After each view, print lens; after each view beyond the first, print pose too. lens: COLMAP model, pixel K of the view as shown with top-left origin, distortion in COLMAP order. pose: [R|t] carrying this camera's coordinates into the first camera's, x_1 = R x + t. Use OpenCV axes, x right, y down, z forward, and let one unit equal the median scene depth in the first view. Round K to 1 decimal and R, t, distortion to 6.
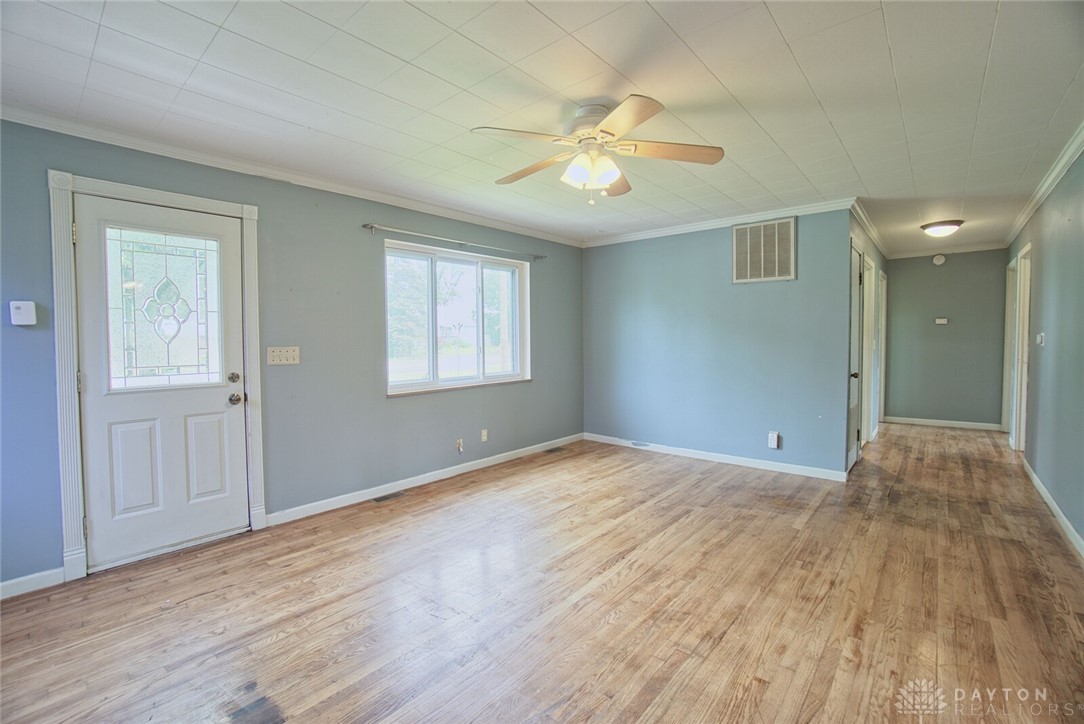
lens RADIAL K [[475.0, 0, 532.3], [0, 475.0, 354.3], [0, 0, 1]] dist [-0.065457, 0.024435]
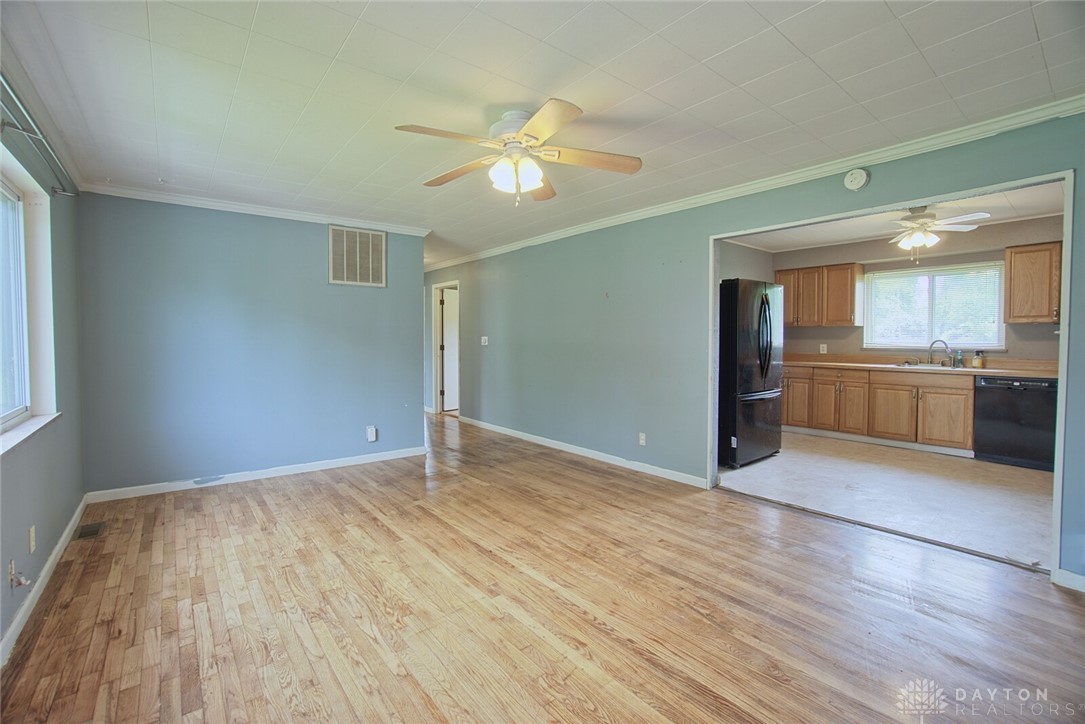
lens RADIAL K [[475.4, 0, 532.8], [0, 475.4, 354.3], [0, 0, 1]] dist [-0.065457, 0.024435]
pose [[0.177760, -0.024406, 0.983771, -0.650650], [0.032324, 0.999298, 0.018950, -0.011507], [-0.983543, 0.028431, 0.178424, 0.583238]]
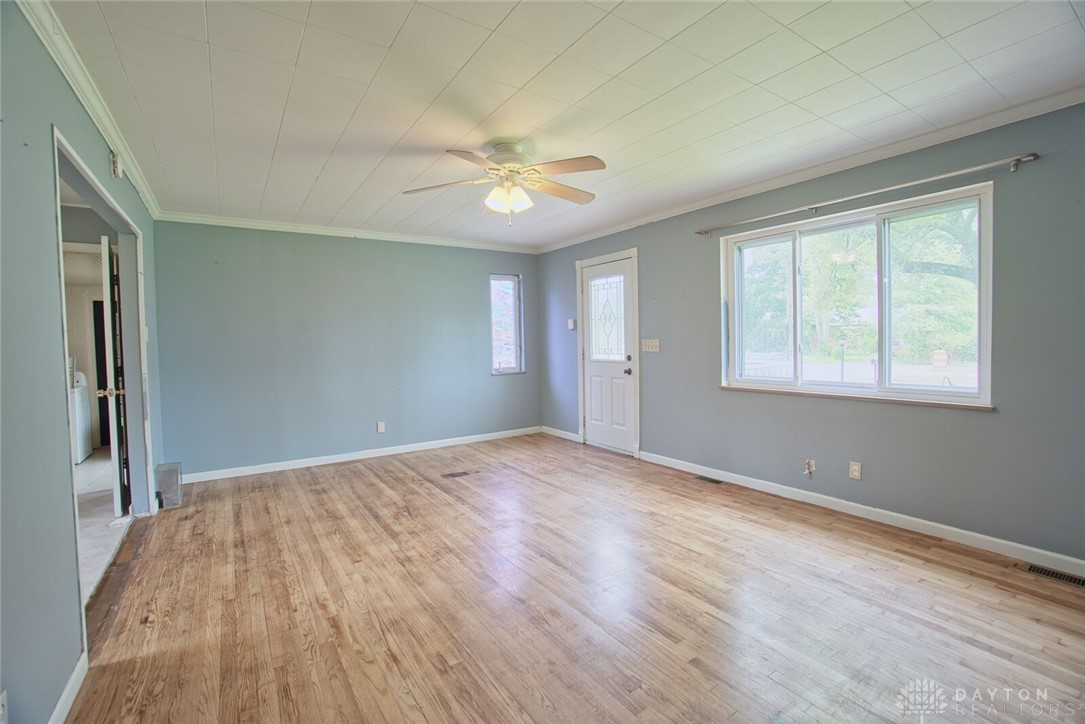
lens RADIAL K [[475.4, 0, 532.8], [0, 475.4, 354.3], [0, 0, 1]] dist [-0.065457, 0.024435]
pose [[-0.261428, 0.047835, -0.964037, 0.943399], [-0.009161, 0.998603, 0.052034, -0.041362], [0.965179, 0.022434, -0.260625, 1.012271]]
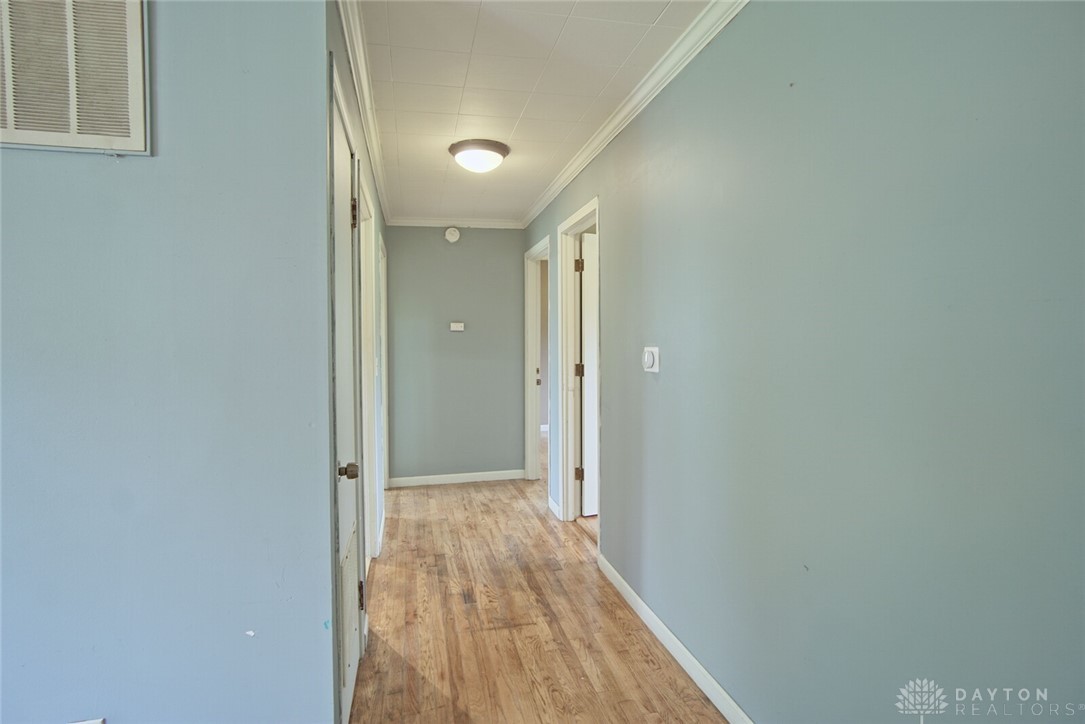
lens RADIAL K [[570.4, 0, 542.5], [0, 570.4, 362.0], [0, 0, 1]] dist [-0.001056, -0.000047]
pose [[0.581184, -0.020491, 0.813514, 0.549119], [0.026832, 0.999622, 0.006010, -0.042582], [-0.813330, 0.018335, 0.581514, 0.797476]]
